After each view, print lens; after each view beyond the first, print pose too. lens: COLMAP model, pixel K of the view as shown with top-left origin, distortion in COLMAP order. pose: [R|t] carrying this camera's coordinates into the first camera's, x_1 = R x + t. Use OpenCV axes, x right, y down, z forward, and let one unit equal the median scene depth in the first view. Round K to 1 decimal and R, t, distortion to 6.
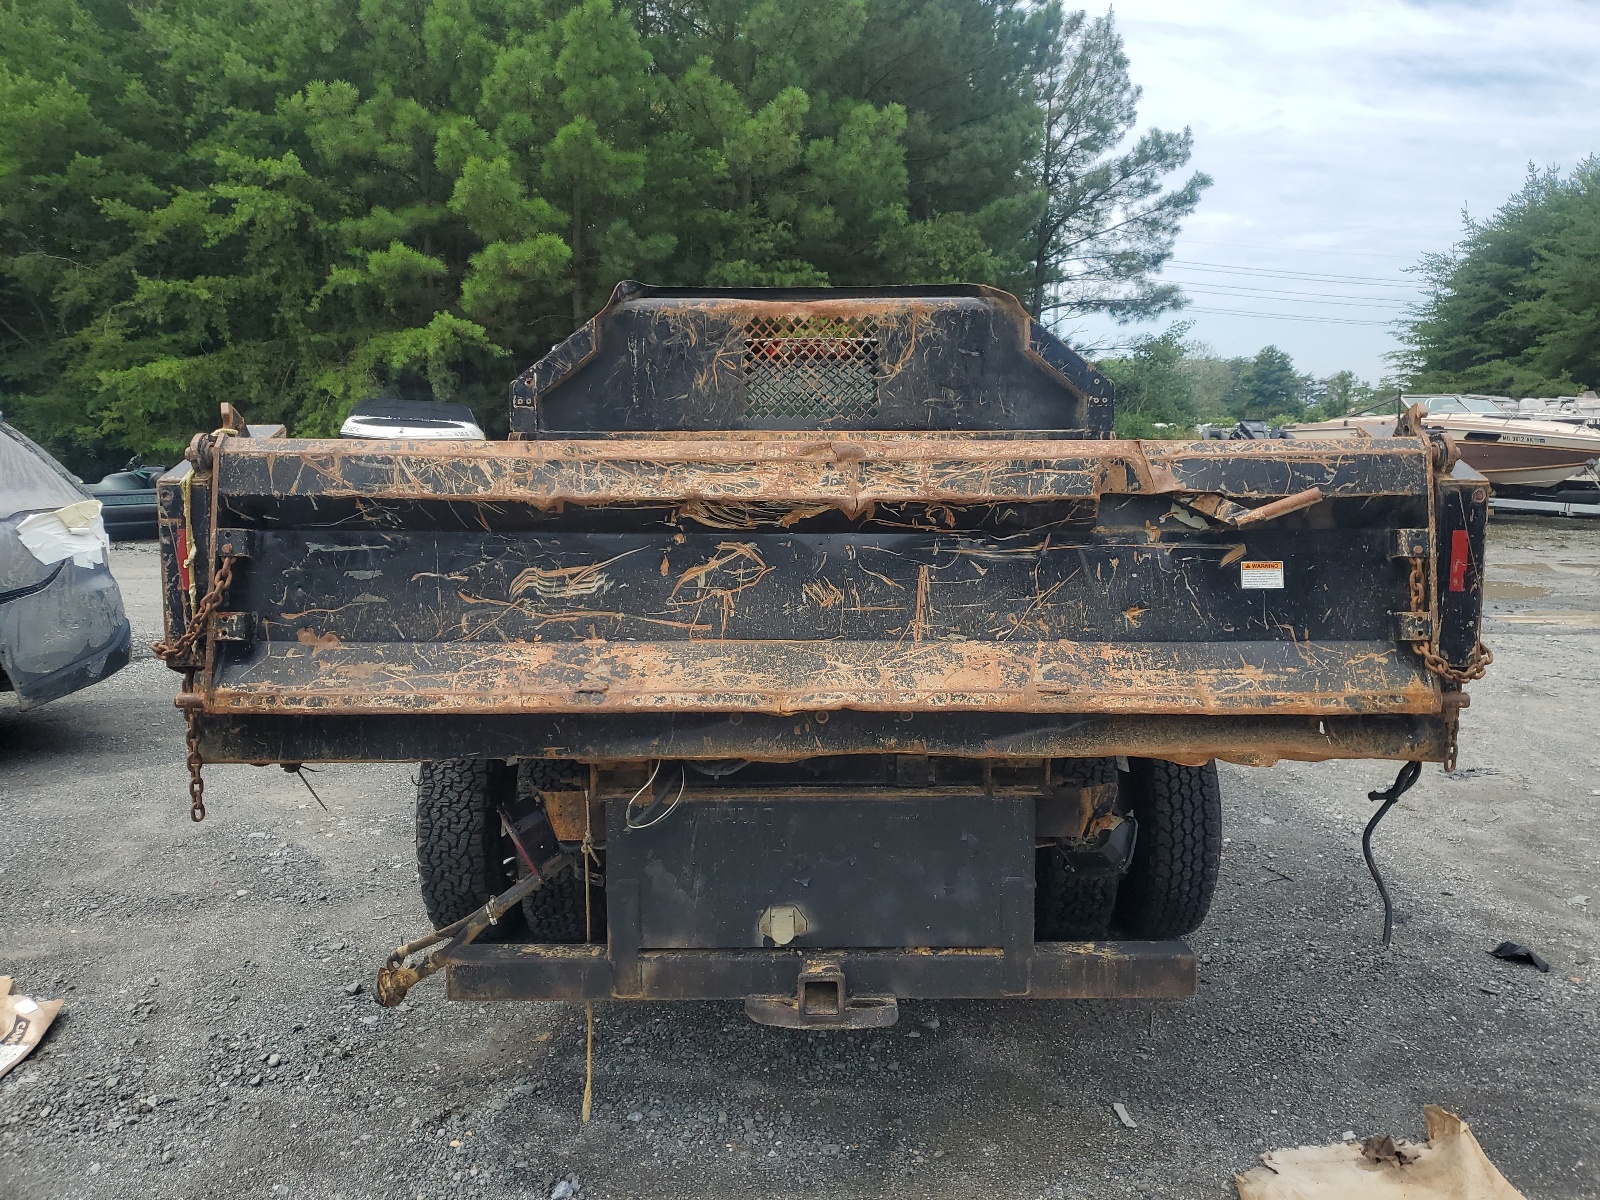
lens RADIAL K [[1209.1, 0, 803.1], [0, 1209.1, 594.3], [0, 0, 1]] dist [0.005441, 0.004748]
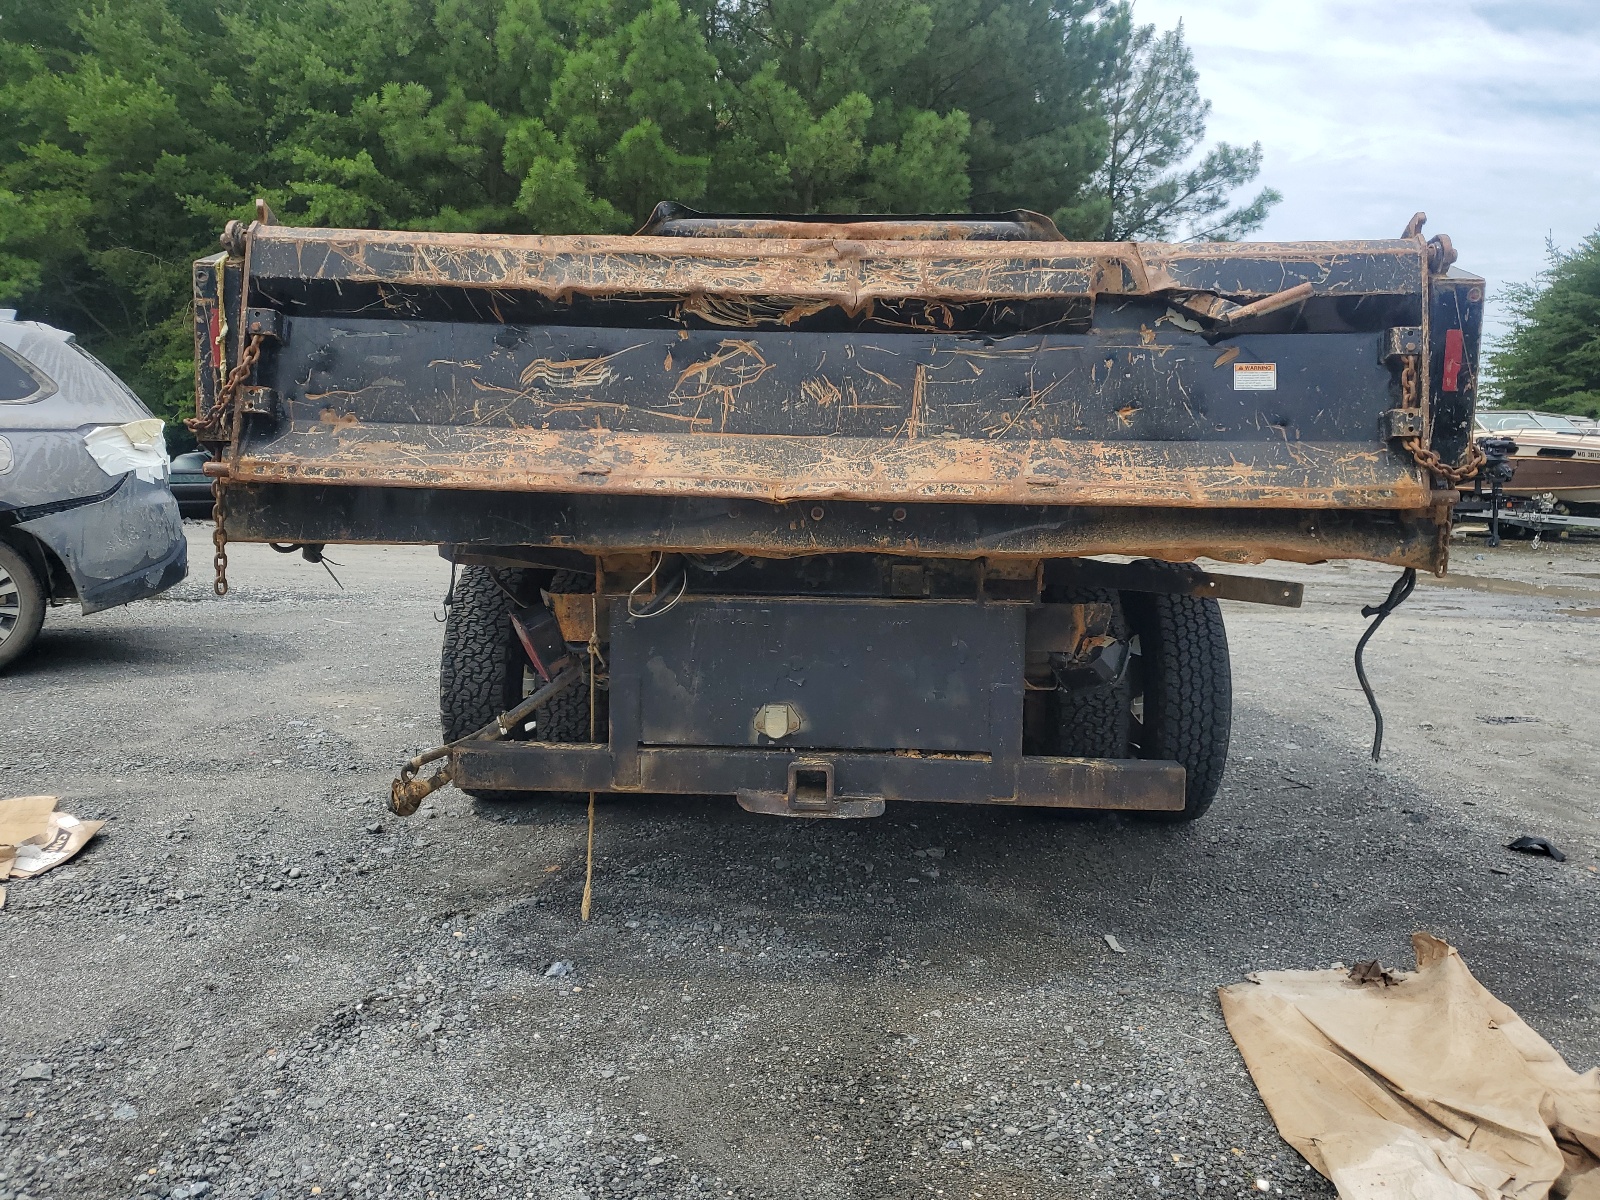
lens RADIAL K [[1209.1, 0, 797.3], [0, 1209.1, 604.6], [0, 0, 1]] dist [0.005441, 0.004748]
pose [[0.998368, 0.026443, -0.050621, 0.045660], [-0.026944, 0.999594, -0.009239, 0.164948], [0.050356, 0.010587, 0.998675, -0.023745]]
